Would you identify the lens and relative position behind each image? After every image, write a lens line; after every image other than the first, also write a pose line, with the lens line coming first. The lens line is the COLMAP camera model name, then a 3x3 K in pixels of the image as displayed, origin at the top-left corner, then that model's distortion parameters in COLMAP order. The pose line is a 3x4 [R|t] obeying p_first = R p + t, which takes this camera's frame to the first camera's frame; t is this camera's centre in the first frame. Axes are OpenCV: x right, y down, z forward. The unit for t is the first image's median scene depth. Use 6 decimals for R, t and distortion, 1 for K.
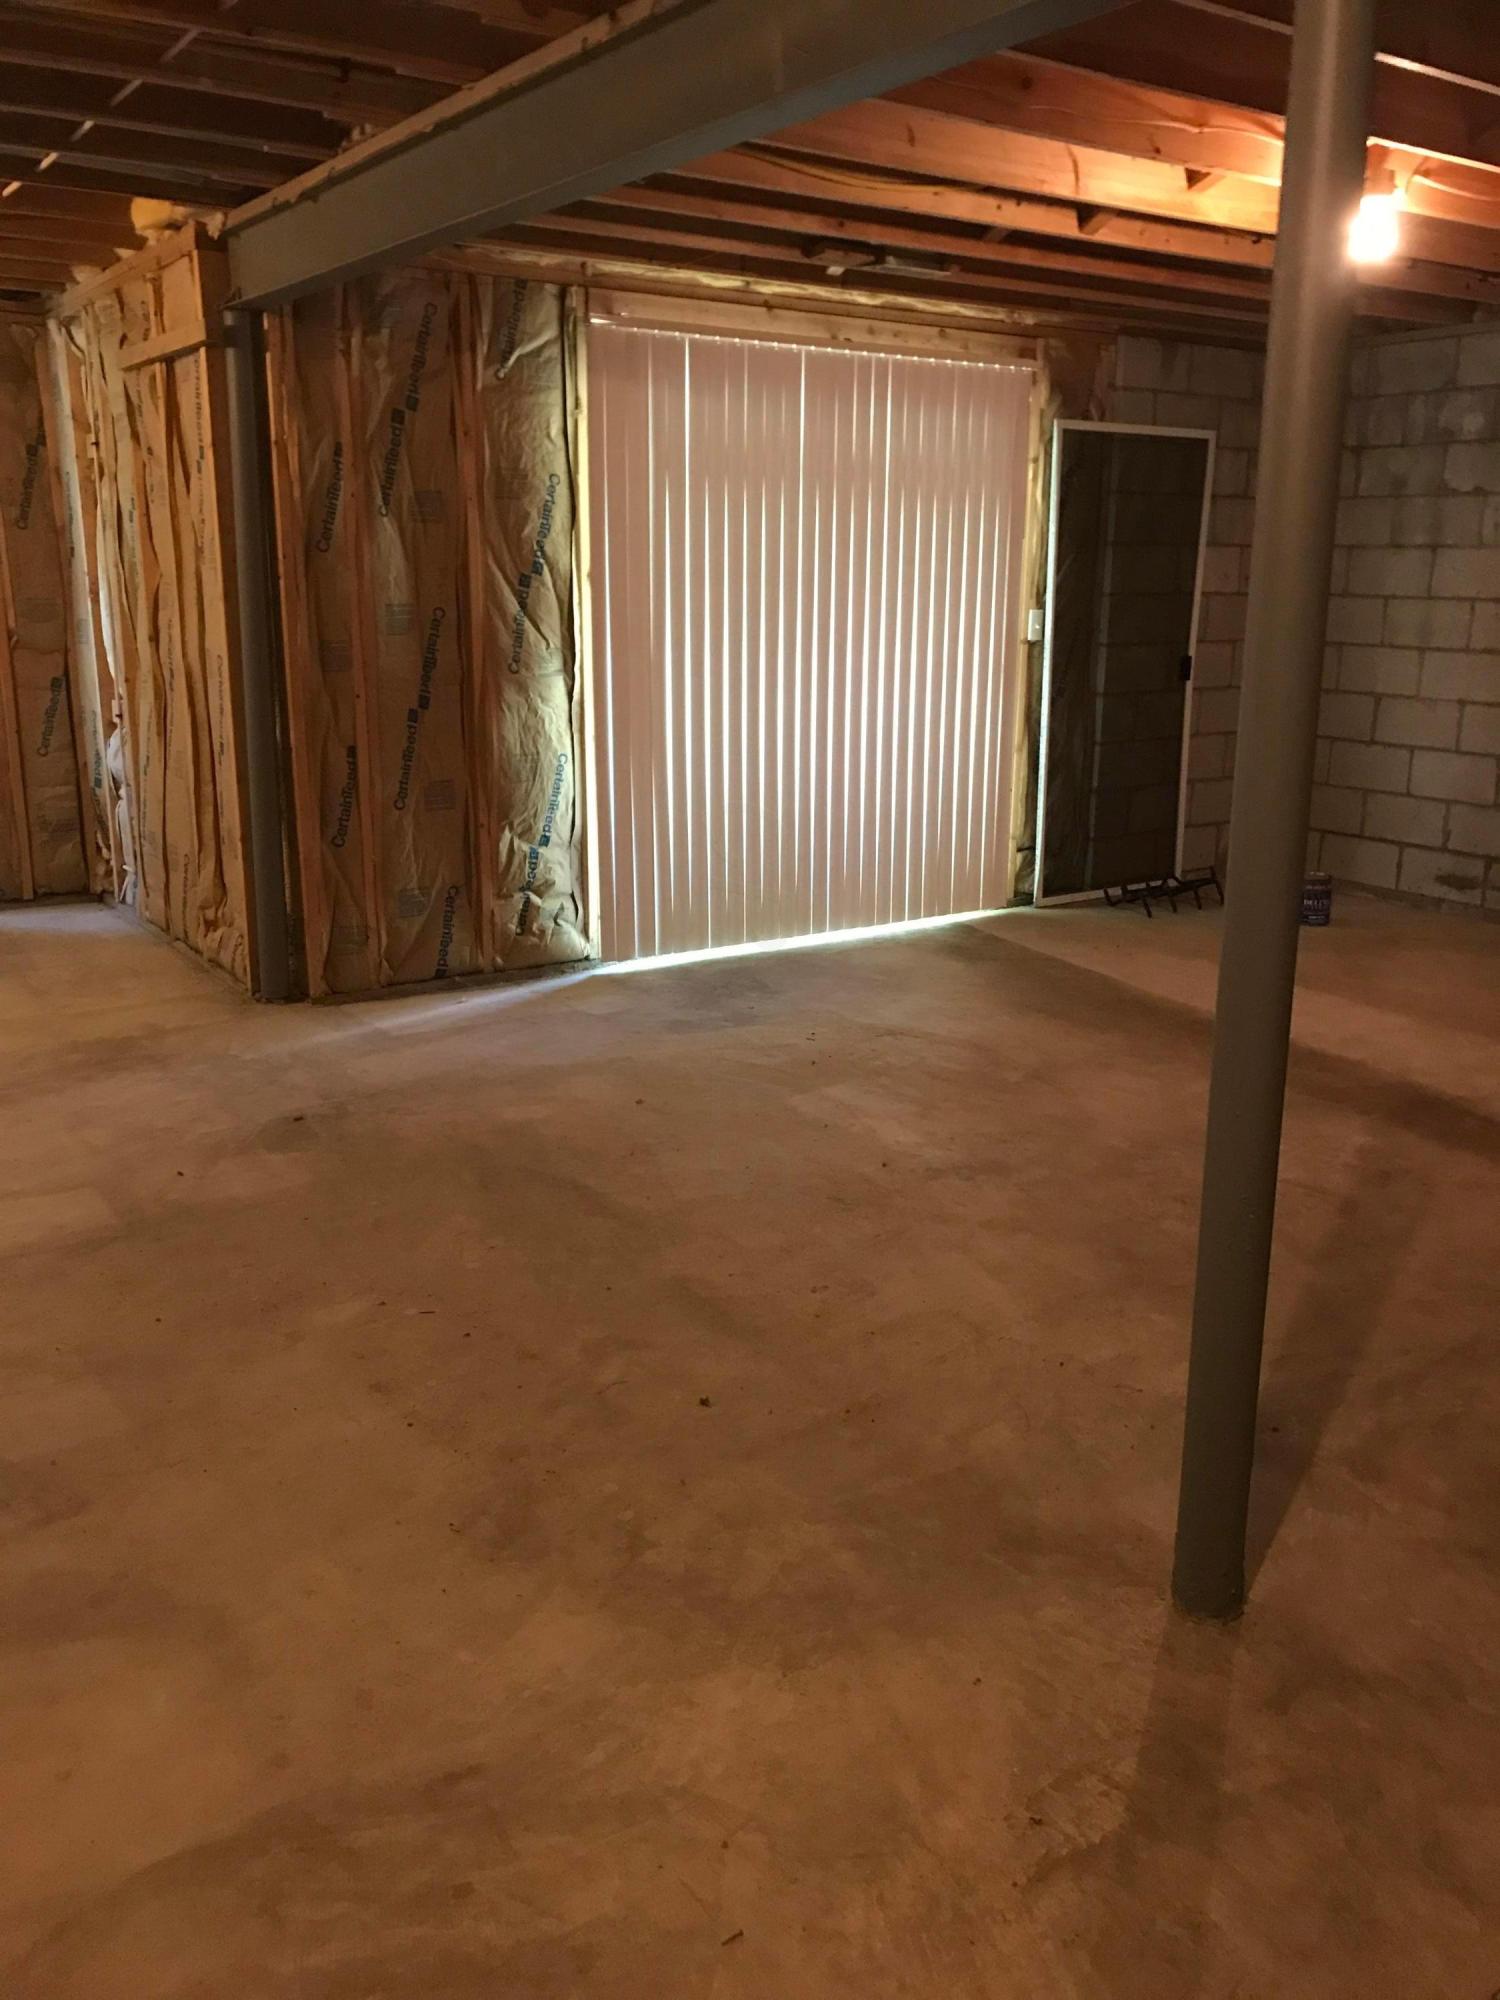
lens RADIAL K [[1656.3, 0, 797.4], [0, 1656.3, 968.9], [0, 0, 1]] dist [0.020496, -0.014862]
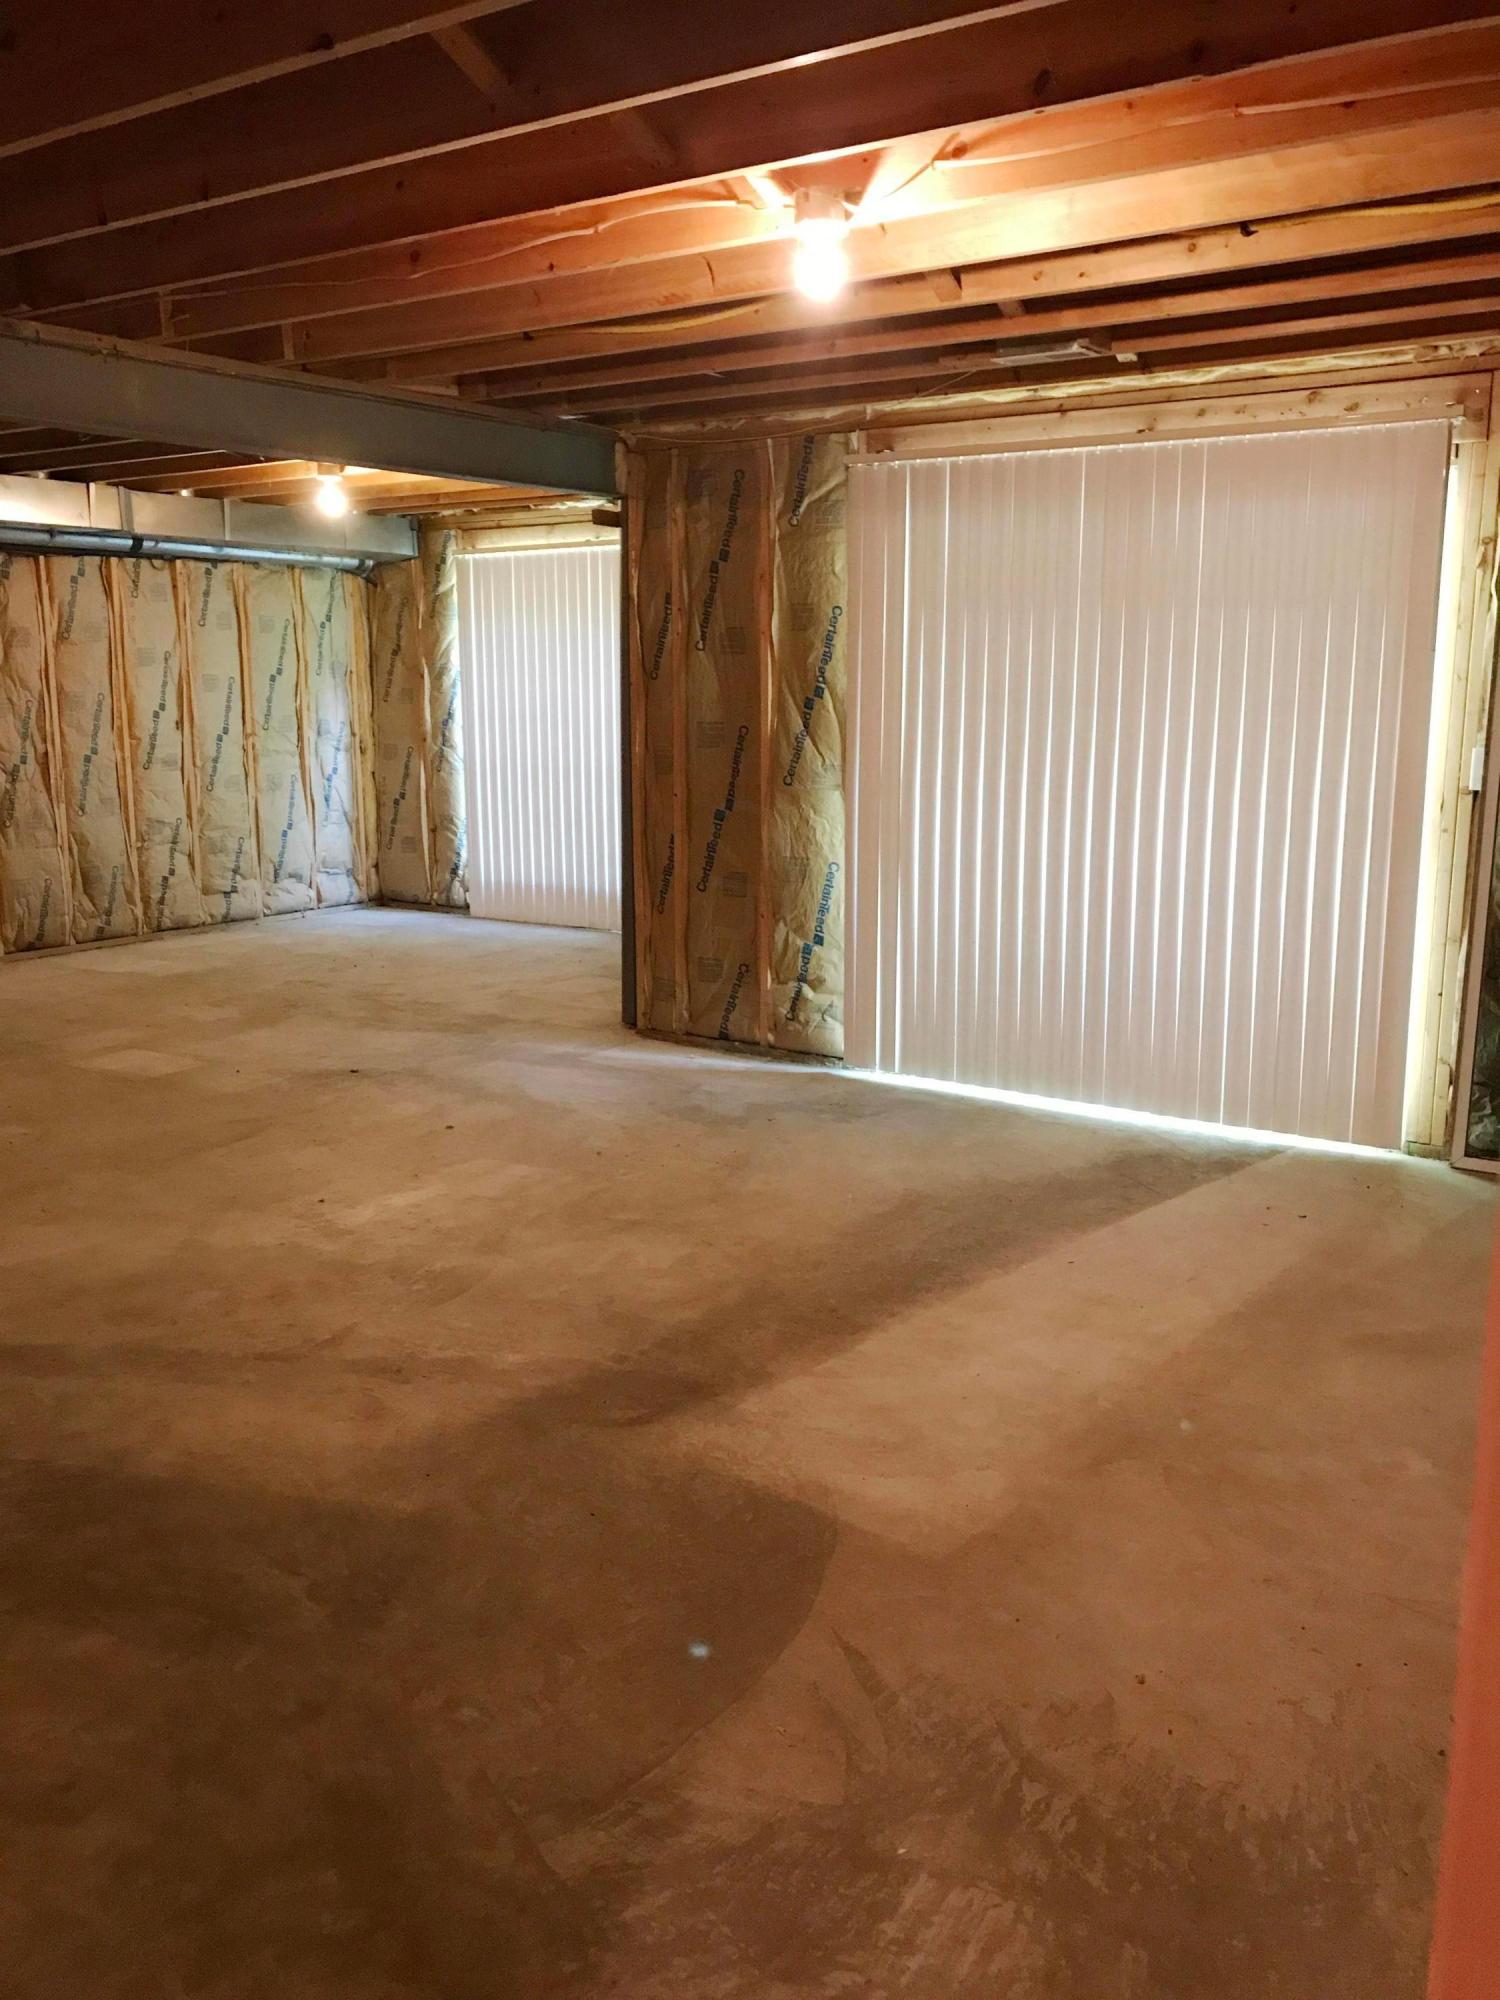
lens RADIAL K [[1656.3, 0, 783.2], [0, 1656.3, 1005.8], [0, 0, 1]] dist [0.020496, -0.014862]
pose [[0.366948, 0.176842, -0.913278, 0.869932], [-0.216679, 0.971008, 0.100960, -0.145569], [0.904654, 0.160841, 0.394628, 0.579662]]
